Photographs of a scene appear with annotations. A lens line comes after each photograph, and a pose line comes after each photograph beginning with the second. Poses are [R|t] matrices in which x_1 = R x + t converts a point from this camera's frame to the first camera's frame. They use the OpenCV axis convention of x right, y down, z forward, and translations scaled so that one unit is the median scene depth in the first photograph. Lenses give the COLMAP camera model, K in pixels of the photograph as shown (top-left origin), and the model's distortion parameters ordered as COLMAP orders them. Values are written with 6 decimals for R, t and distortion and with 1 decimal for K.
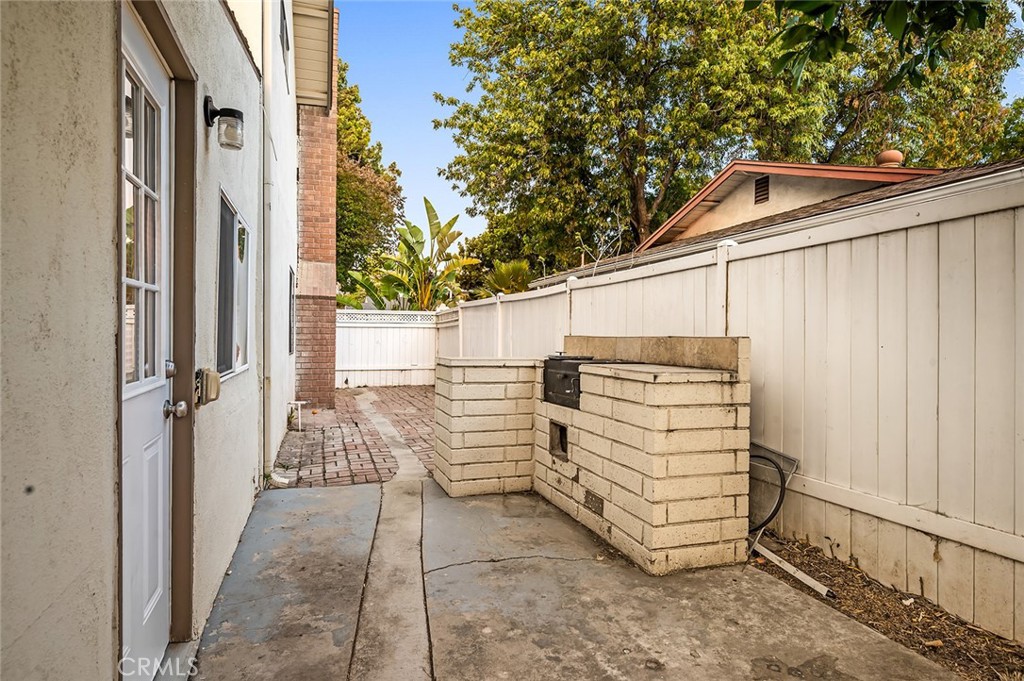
lens RADIAL K [[584.4, 0, 512.0], [0, 584.4, 340.5], [0, 0, 1]] dist [0.000345, 0.000002]
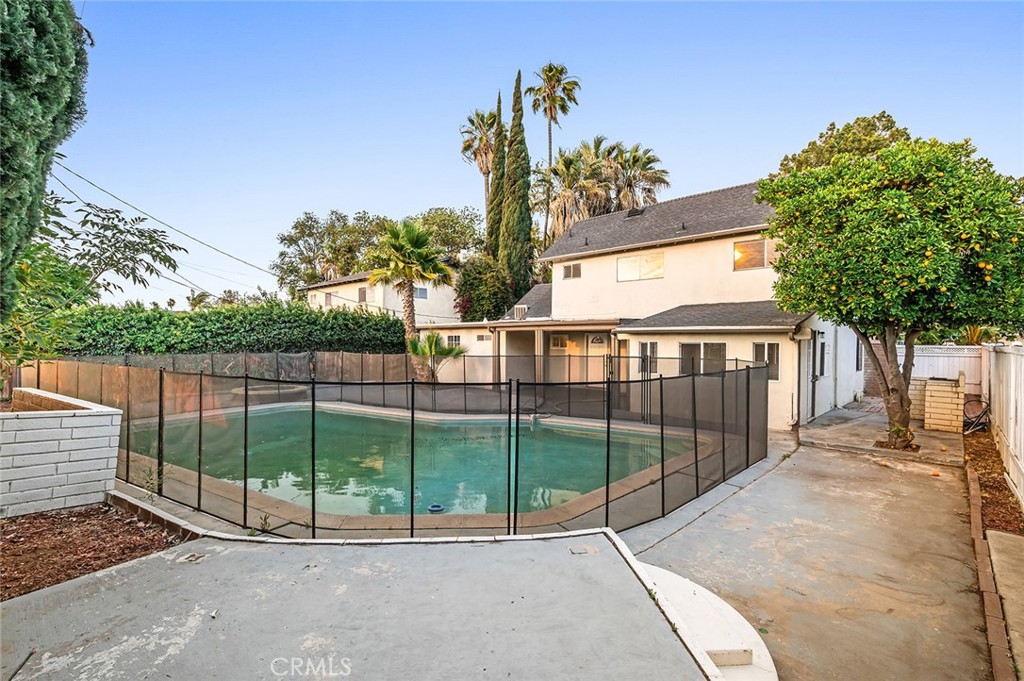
lens RADIAL K [[463.8, 0, 512.0], [0, 463.8, 340.5], [0, 0, 1]] dist [0.000777, 0.000102]
pose [[0.457636, -0.002116, -0.889137, 1.753942], [-0.011249, 0.999903, -0.008169, -0.179098], [0.889068, 0.013741, 0.457568, -3.066018]]
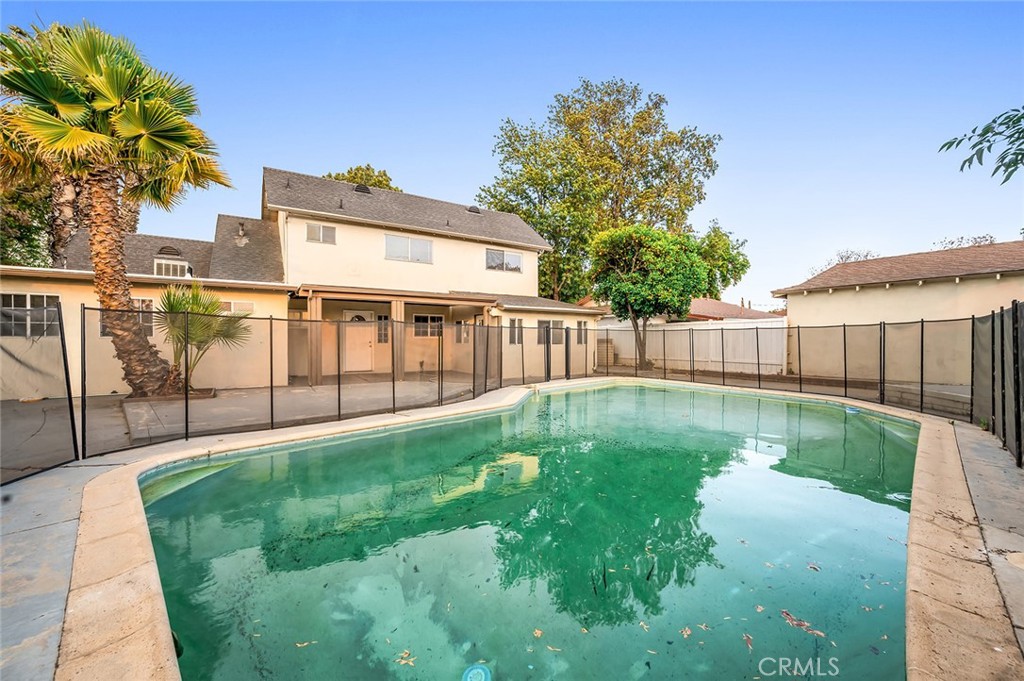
lens RADIAL K [[409.7, 0, 512.0], [0, 409.7, 340.5], [0, 0, 1]] dist [-0.007302, 0.000355]
pose [[0.970907, -0.004424, 0.239417, -2.431632], [0.006638, 0.999942, -0.008443, 0.059585], [-0.239366, 0.009786, 0.970880, -4.389553]]
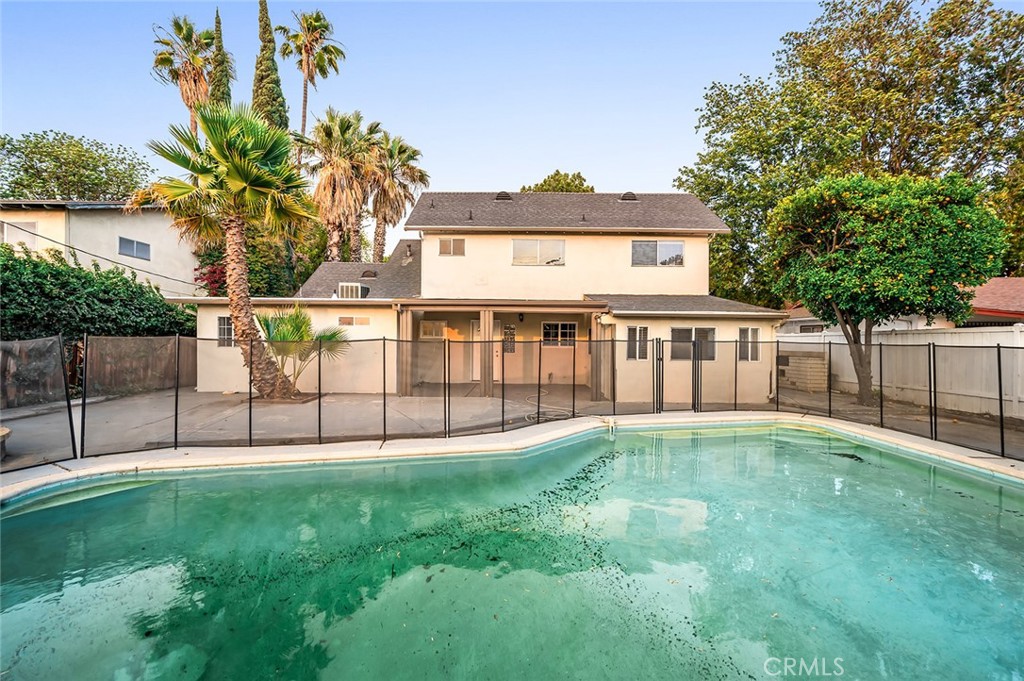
lens RADIAL K [[409.7, 0, 512.0], [0, 409.7, 340.5], [0, 0, 1]] dist [-0.007302, 0.000355]
pose [[0.947691, 0.004324, -0.319161, -1.233698], [-0.007964, 0.999917, -0.010099, -0.053648], [0.319091, 0.012112, 0.947647, -3.741781]]
